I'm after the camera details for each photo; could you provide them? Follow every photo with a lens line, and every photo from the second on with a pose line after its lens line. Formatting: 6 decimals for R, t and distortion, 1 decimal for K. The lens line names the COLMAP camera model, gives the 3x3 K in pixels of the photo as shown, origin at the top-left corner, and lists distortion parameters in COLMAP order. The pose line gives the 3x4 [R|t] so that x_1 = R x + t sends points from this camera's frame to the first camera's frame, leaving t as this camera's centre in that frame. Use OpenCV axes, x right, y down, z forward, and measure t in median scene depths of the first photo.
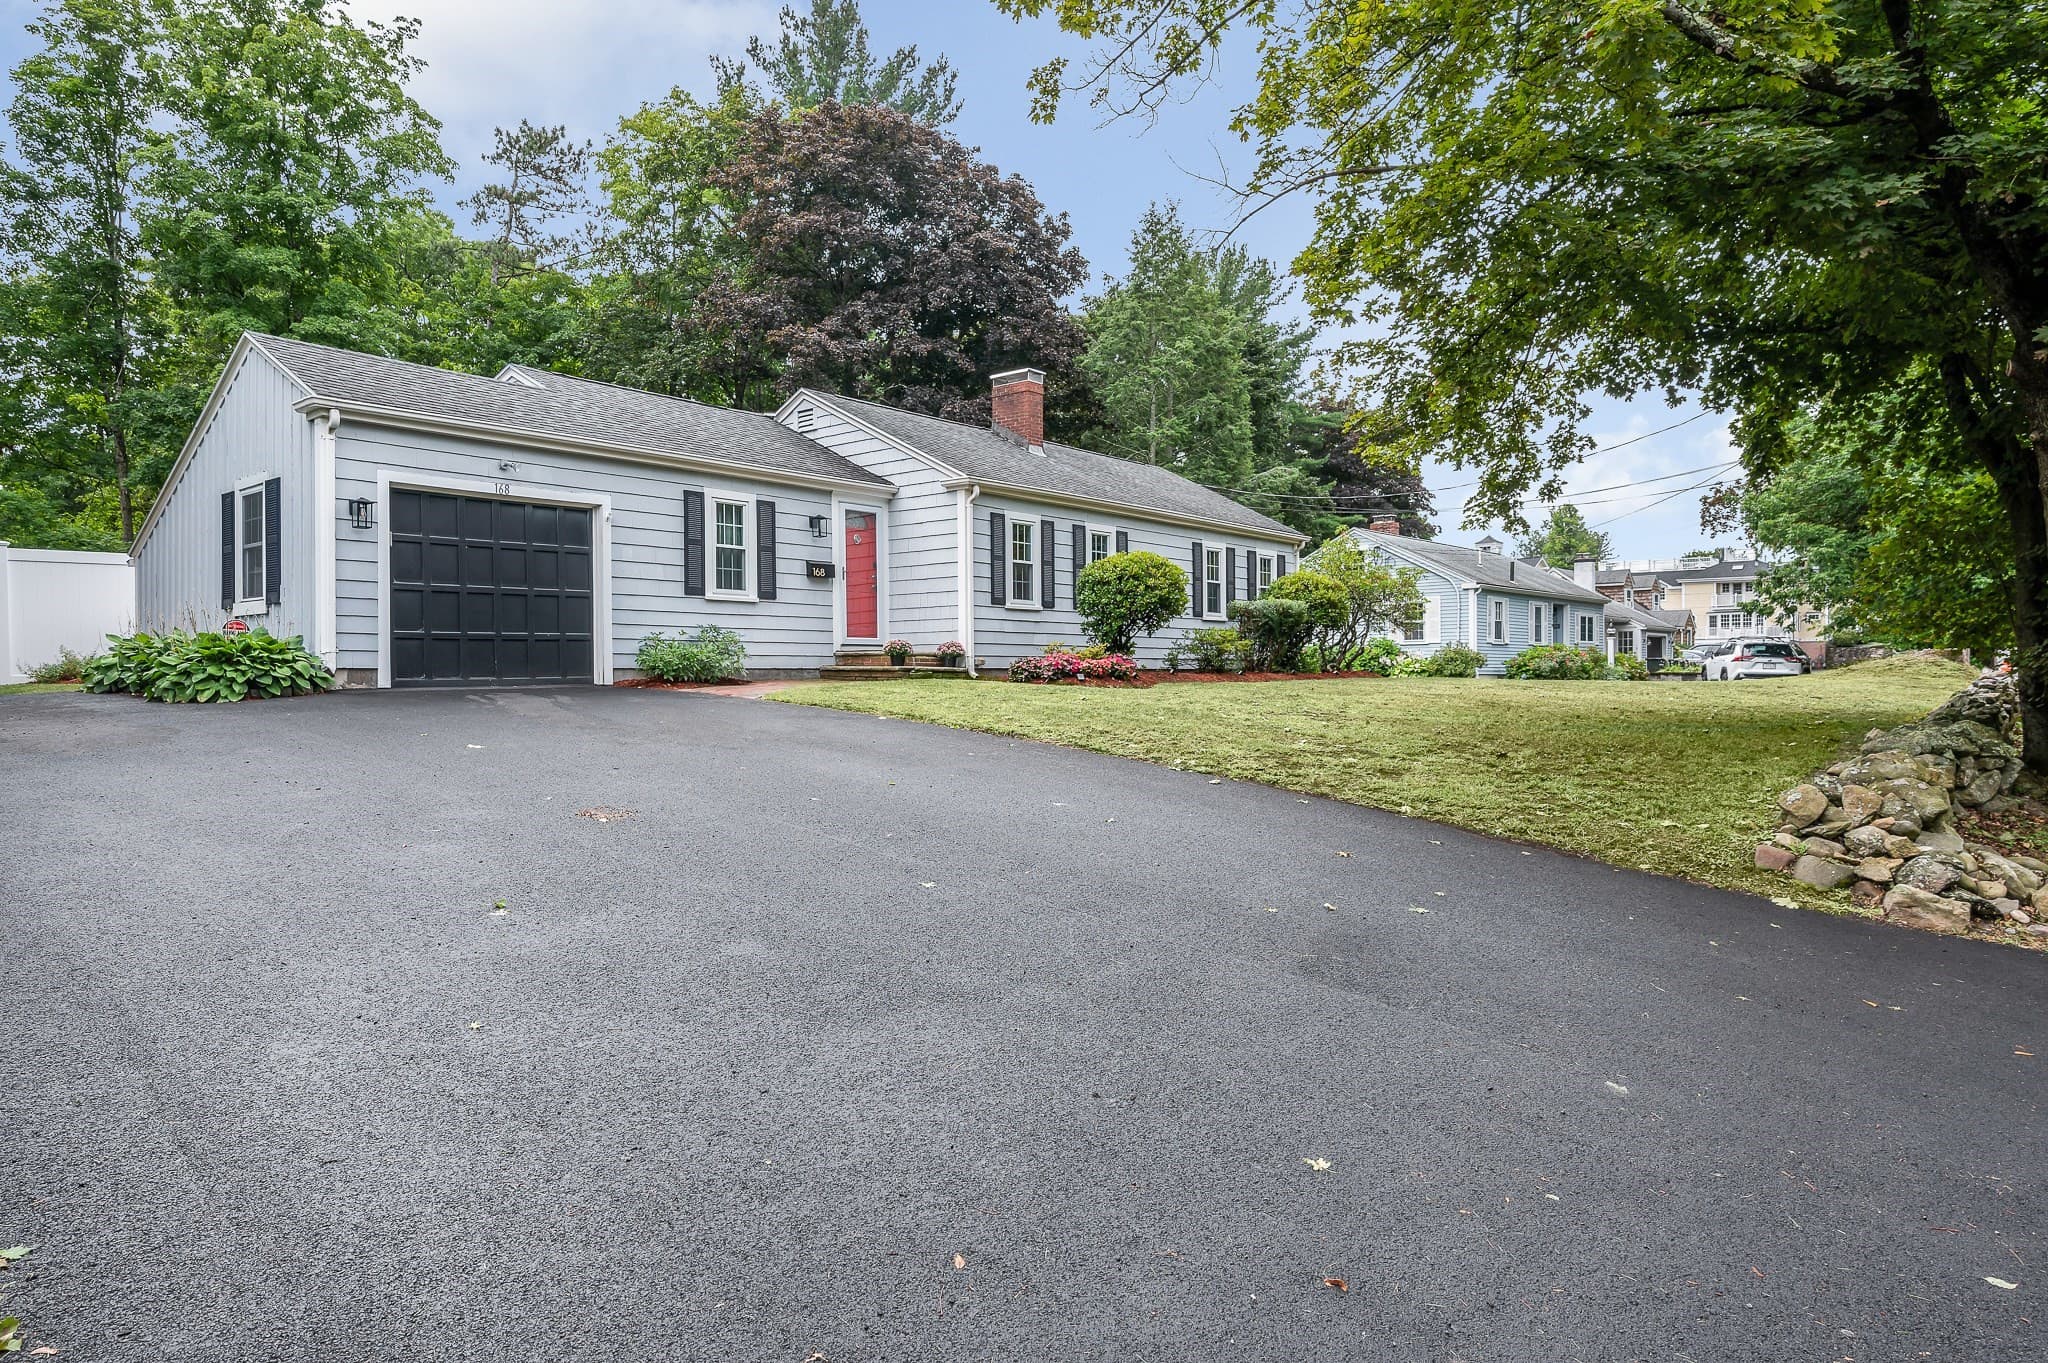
lens RADIAL K [[1206.5, 0, 1013.0], [0, 1206.5, 681.3], [0, 0, 1]] dist [-0.001032, 0.000681]
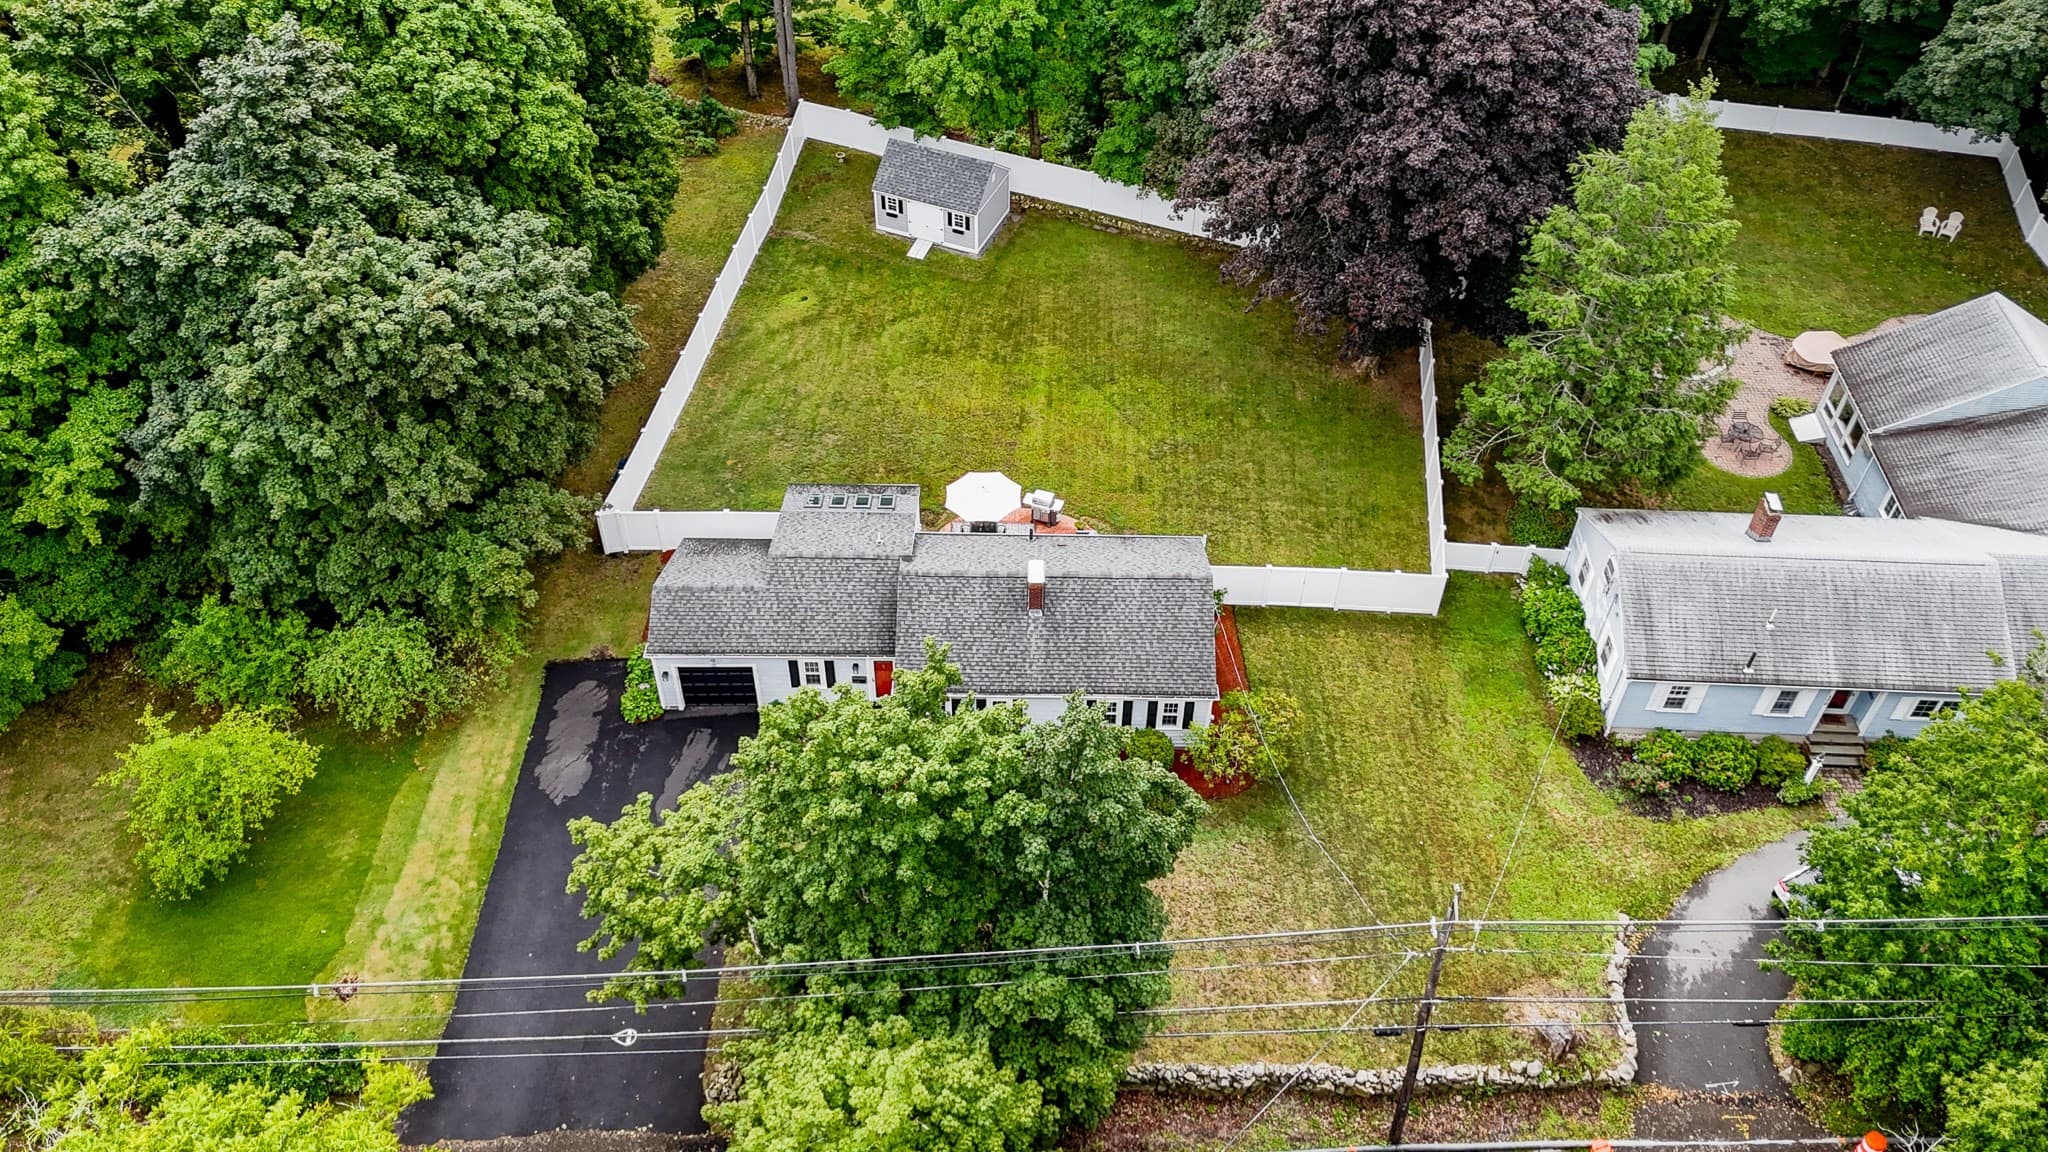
lens RADIAL K [[1480.2, 0, 1024.0], [0, 1480.2, 576.0], [0, 0, 1]] dist [0.087101, -0.097013]
pose [[0.633980, 0.553390, -0.540212, 1.405184], [-0.020010, 0.710040, 0.703877, -2.157407], [0.773090, -0.435434, 0.461225, 0.041413]]
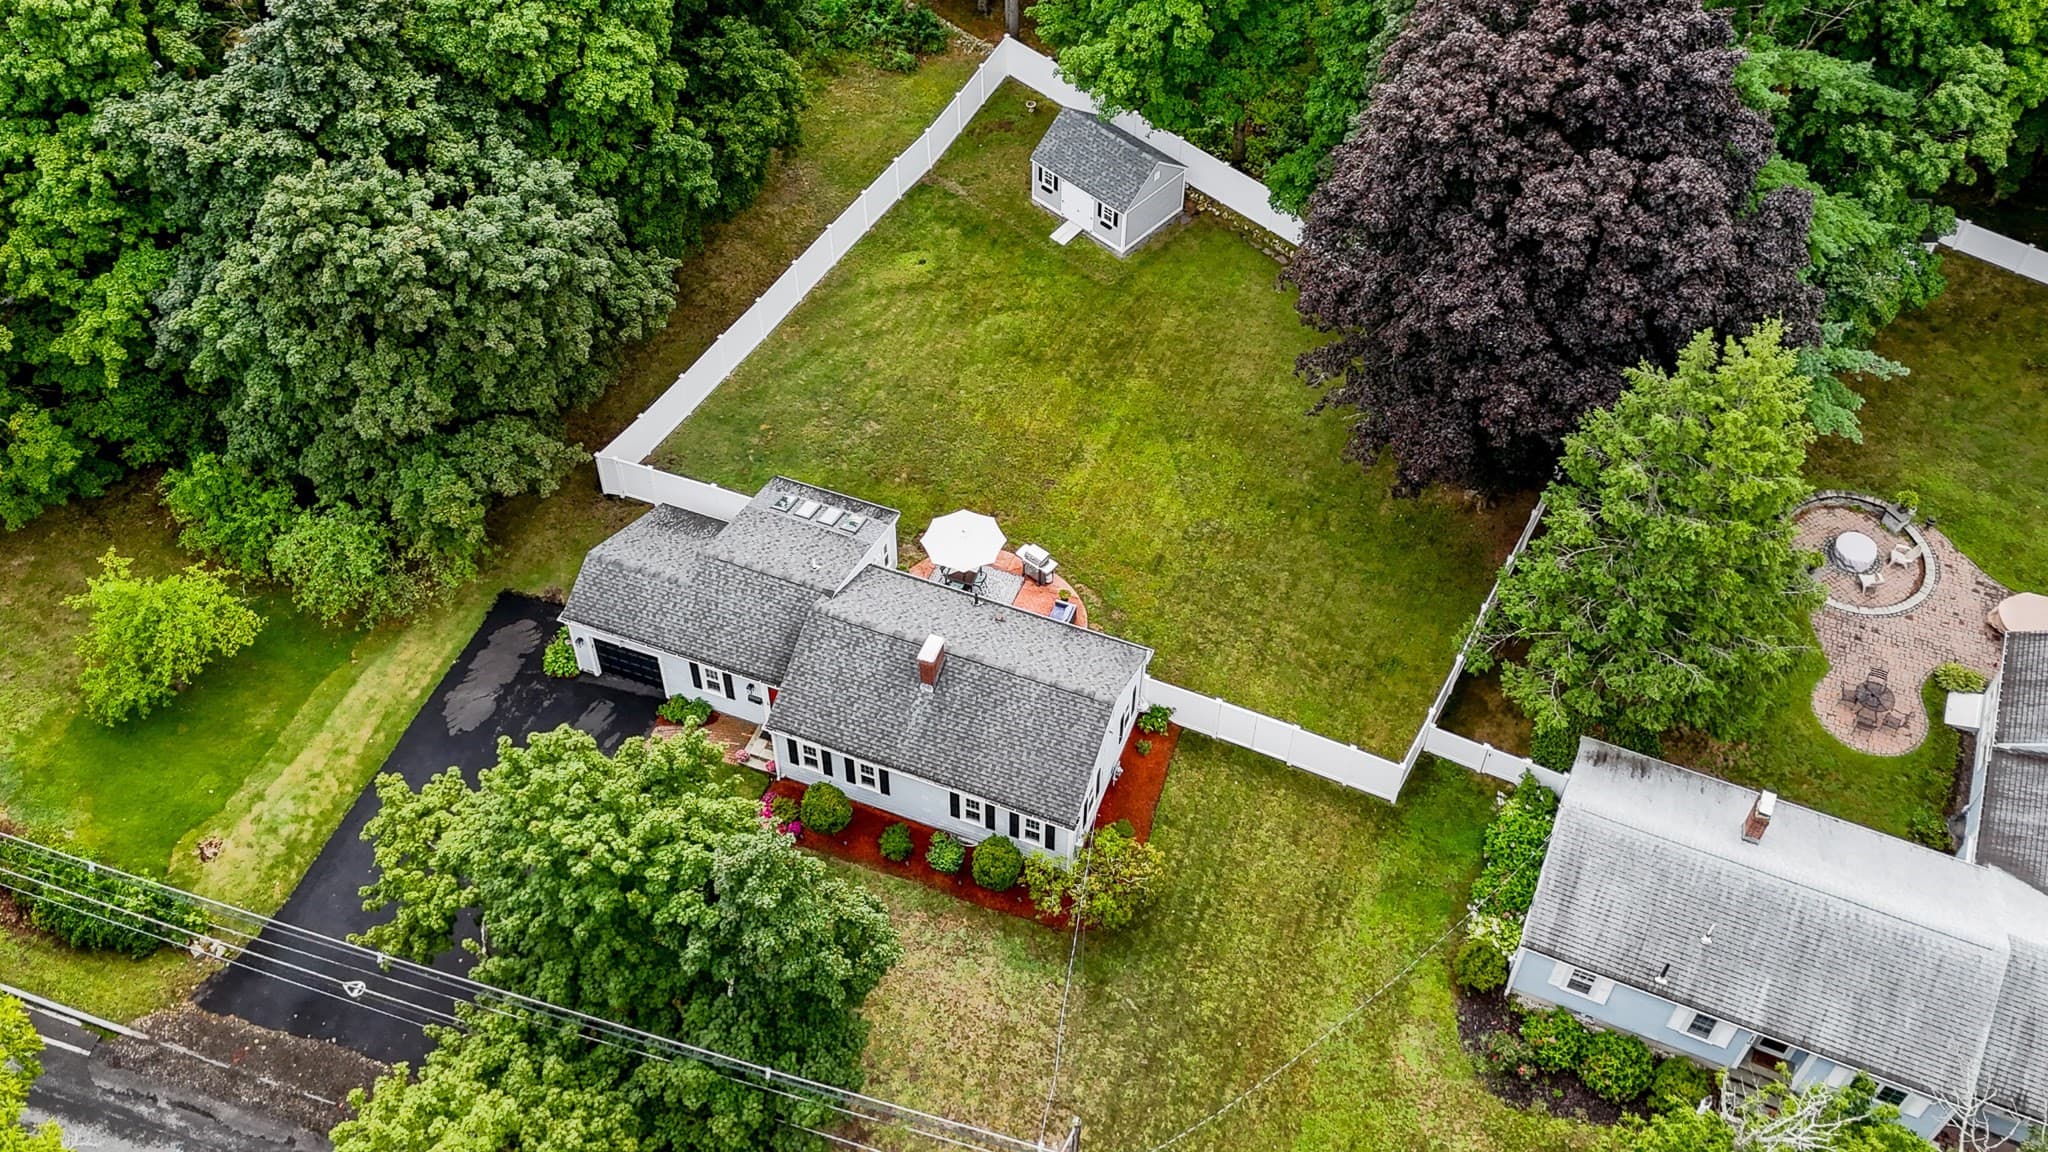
lens RADIAL K [[1744.3, 0, 1052.0], [0, 1744.3, 576.7], [0, 0, 1]] dist [0.111374, -0.164015]
pose [[0.329529, 0.723209, -0.606943, 1.781369], [-0.036452, 0.652115, 0.757243, -2.655539], [0.943442, -0.227409, 0.241253, 0.777508]]
